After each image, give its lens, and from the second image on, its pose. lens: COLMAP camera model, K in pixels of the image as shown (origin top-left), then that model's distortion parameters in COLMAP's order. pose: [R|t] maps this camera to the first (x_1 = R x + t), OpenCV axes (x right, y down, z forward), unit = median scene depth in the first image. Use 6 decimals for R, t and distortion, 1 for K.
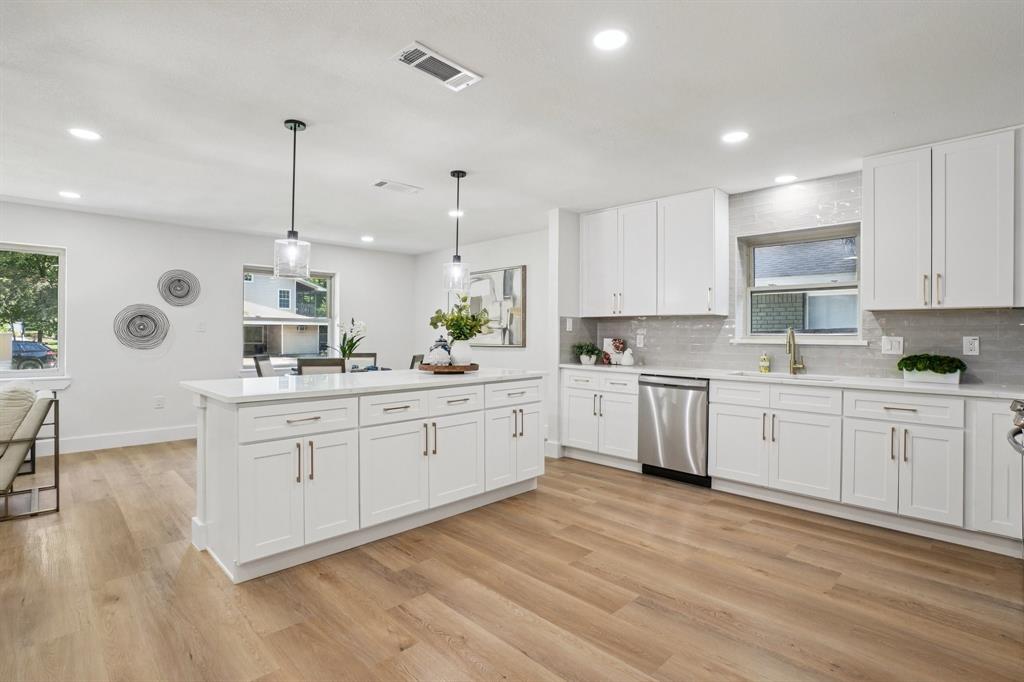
lens RADIAL K [[498.3, 0, 528.8], [0, 498.3, 338.5], [0, 0, 1]] dist [-0.031331, 0.000667]
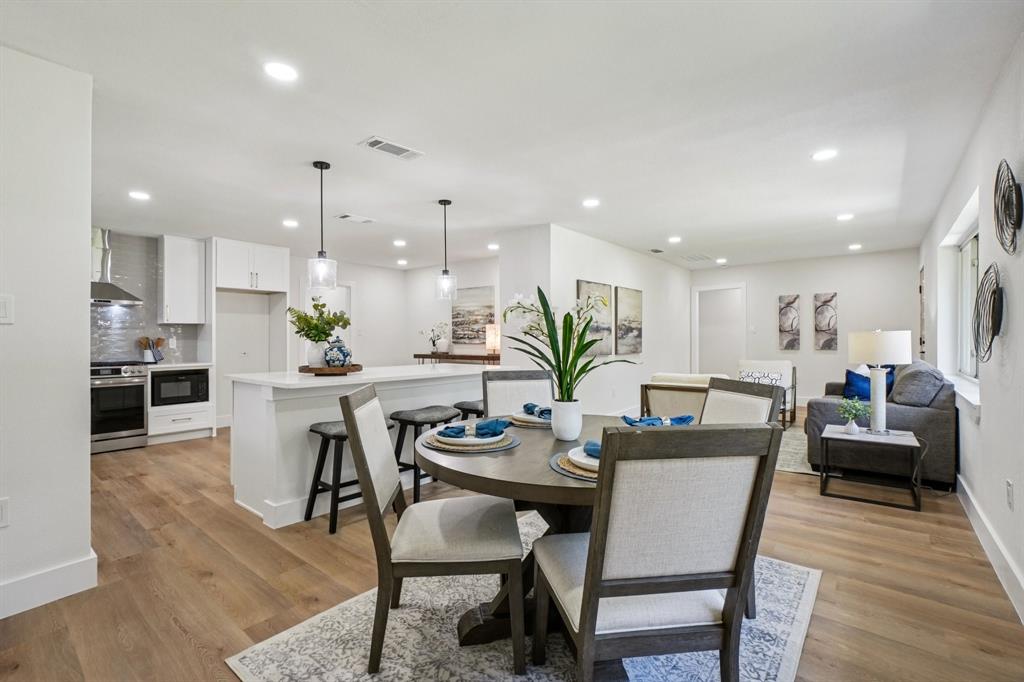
lens RADIAL K [[457.9, 0, 489.6], [0, 457.9, 332.0], [0, 0, 1]] dist [-0.048996, 0.000264]
pose [[-0.998658, 0.001541, -0.051775, -0.418570], [0.002153, 0.999928, -0.011763, -0.002861], [0.051754, -0.011859, -0.998589, 1.875237]]
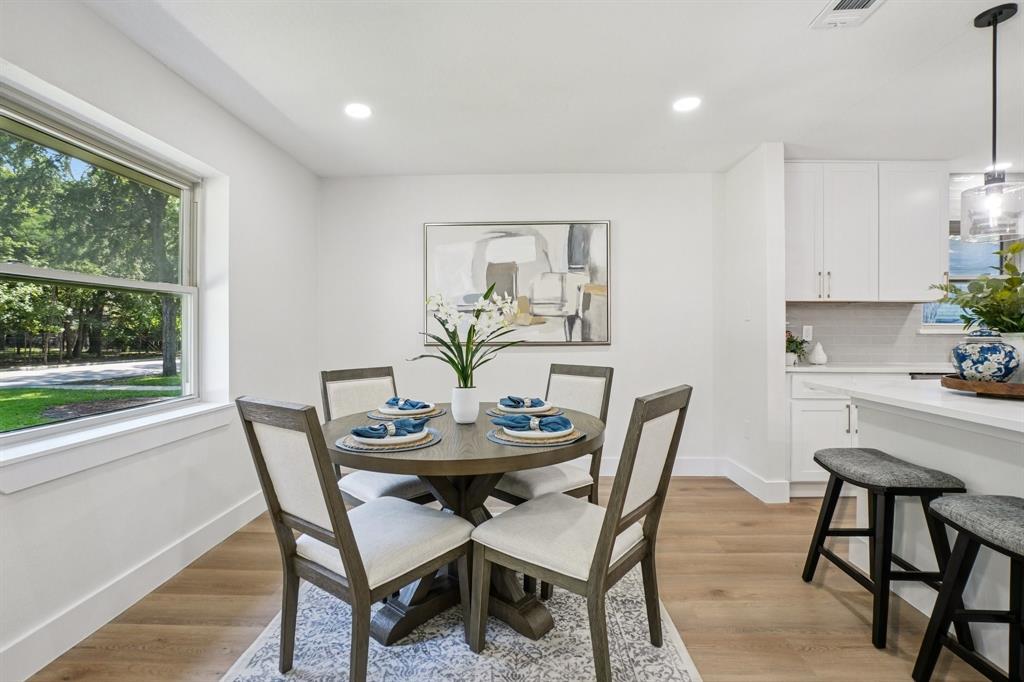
lens RADIAL K [[491.7, 0, 504.7], [0, 491.7, 329.6], [0, 0, 1]] dist [-0.059201, 0.028741]
pose [[0.742375, -0.003983, 0.669973, -0.868438], [0.009094, 0.999950, -0.004133, -0.002531], [-0.669923, 0.009161, 0.742374, 0.976438]]
